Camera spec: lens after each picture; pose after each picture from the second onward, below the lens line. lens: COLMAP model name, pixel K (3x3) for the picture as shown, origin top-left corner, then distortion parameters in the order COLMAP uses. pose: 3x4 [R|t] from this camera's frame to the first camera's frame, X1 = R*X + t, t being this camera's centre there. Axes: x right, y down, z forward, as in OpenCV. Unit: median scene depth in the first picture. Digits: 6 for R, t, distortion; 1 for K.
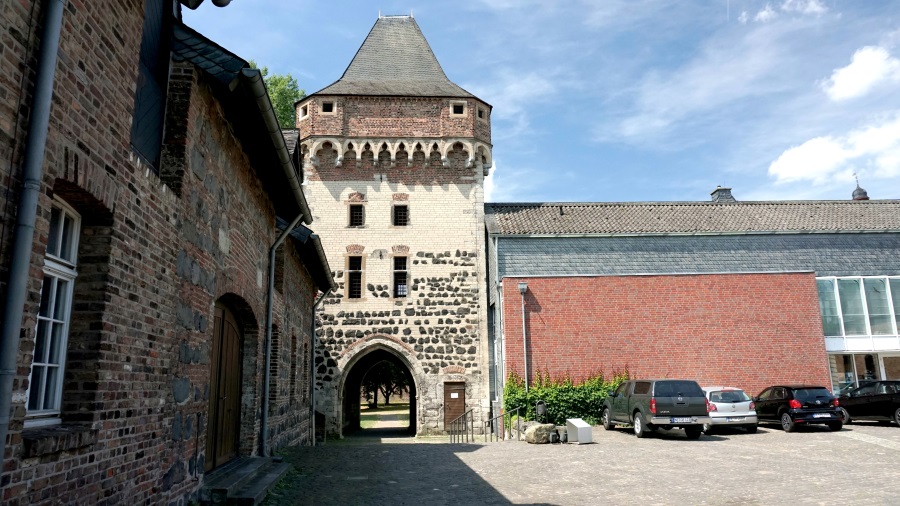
lens RADIAL K [[617.1, 0, 450.0], [0, 617.1, 253.0], [0, 0, 1]] dist [-0.053539, 0.004407]
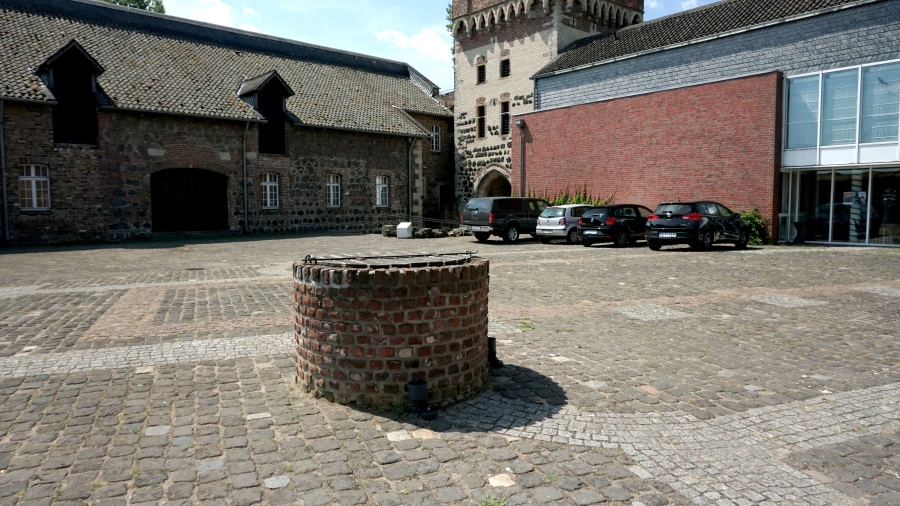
lens RADIAL K [[617.1, 0, 450.0], [0, 617.1, 253.0], [0, 0, 1]] dist [-0.053539, 0.004407]
pose [[0.586300, 0.075244, -0.806592, 0.935789], [0.167317, 0.962961, 0.211452, 0.019367], [0.792627, -0.258931, 0.551995, 0.120788]]
